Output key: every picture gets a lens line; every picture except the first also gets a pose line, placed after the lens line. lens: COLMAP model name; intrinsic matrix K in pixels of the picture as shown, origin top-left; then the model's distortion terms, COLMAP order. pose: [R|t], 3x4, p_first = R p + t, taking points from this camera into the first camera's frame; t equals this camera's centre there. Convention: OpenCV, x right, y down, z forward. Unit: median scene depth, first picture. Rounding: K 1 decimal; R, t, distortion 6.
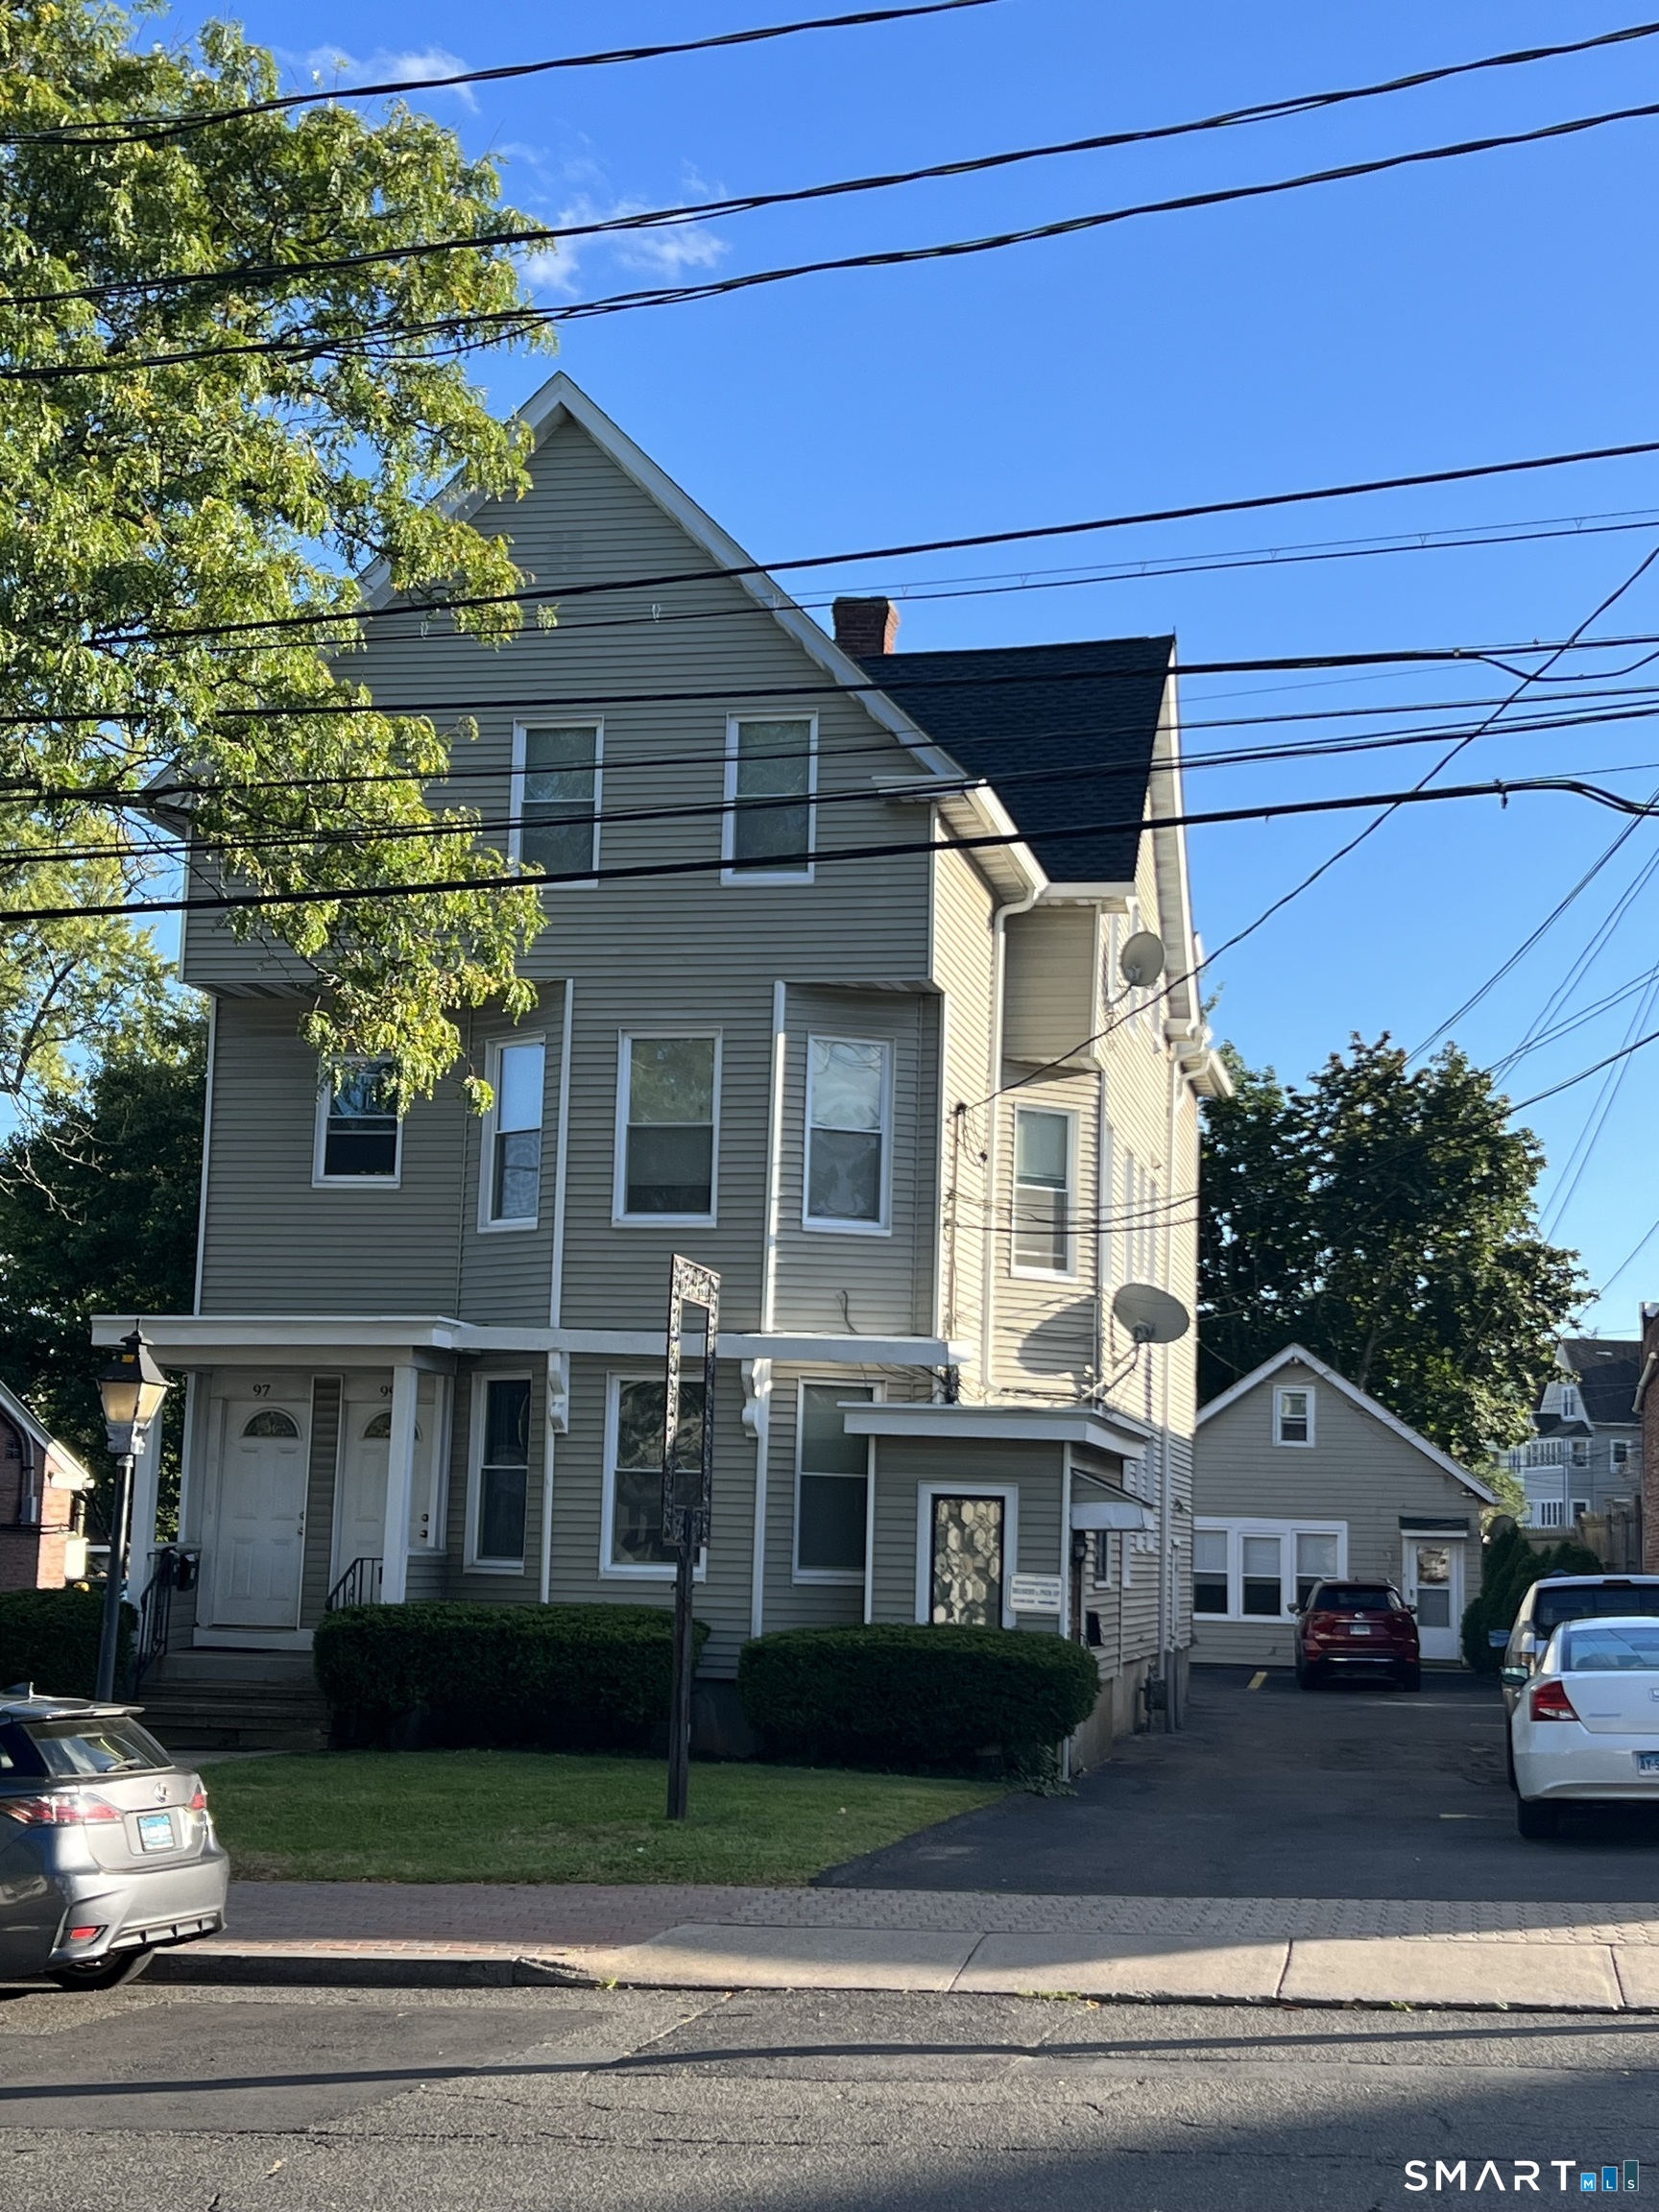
lens RADIAL K [[3004.8, 0, 834.5], [0, 3004.8, 1109.0], [0, 0, 1]] dist [0.010160, 0.000000]
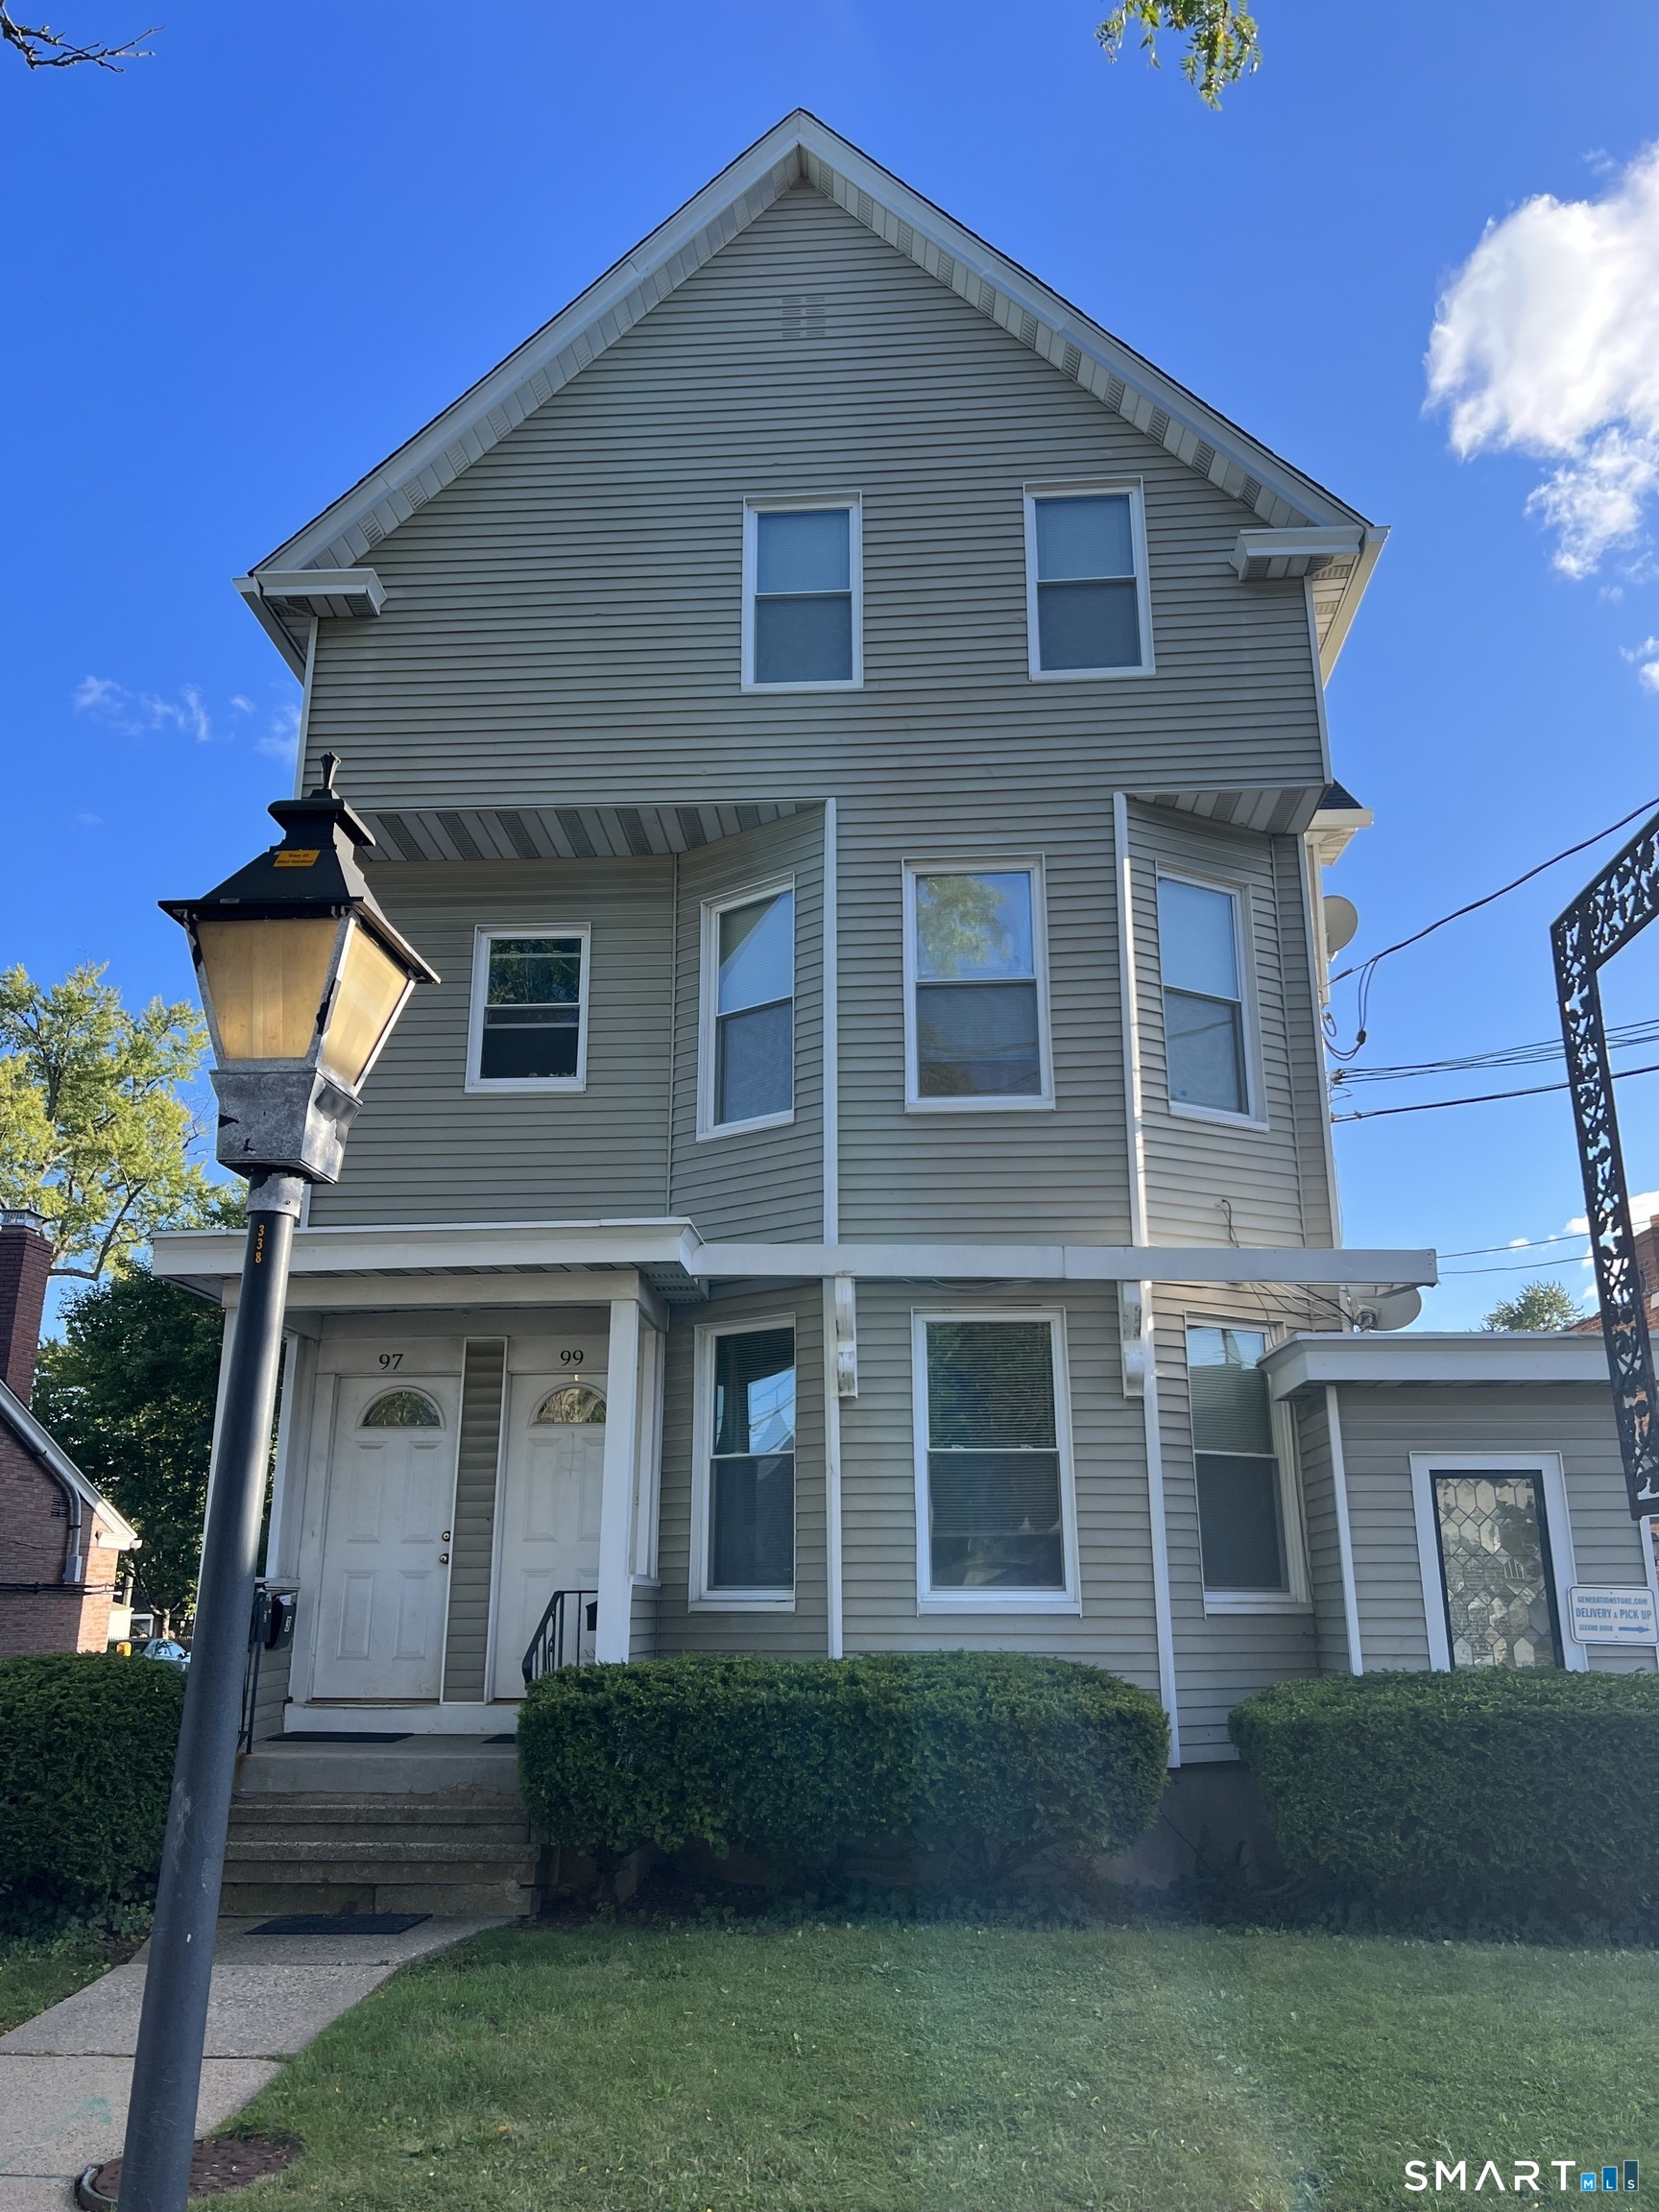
lens RADIAL K [[1697.4, 0, 815.2], [0, 1697.4, 1093.4], [0, 0, 1]] dist [0.009009, -0.016431]
pose [[0.991831, 0.011353, 0.127052, -0.147309], [0.007567, 0.989040, -0.147451, 0.094548], [-0.127334, 0.147208, 0.980875, 0.596735]]
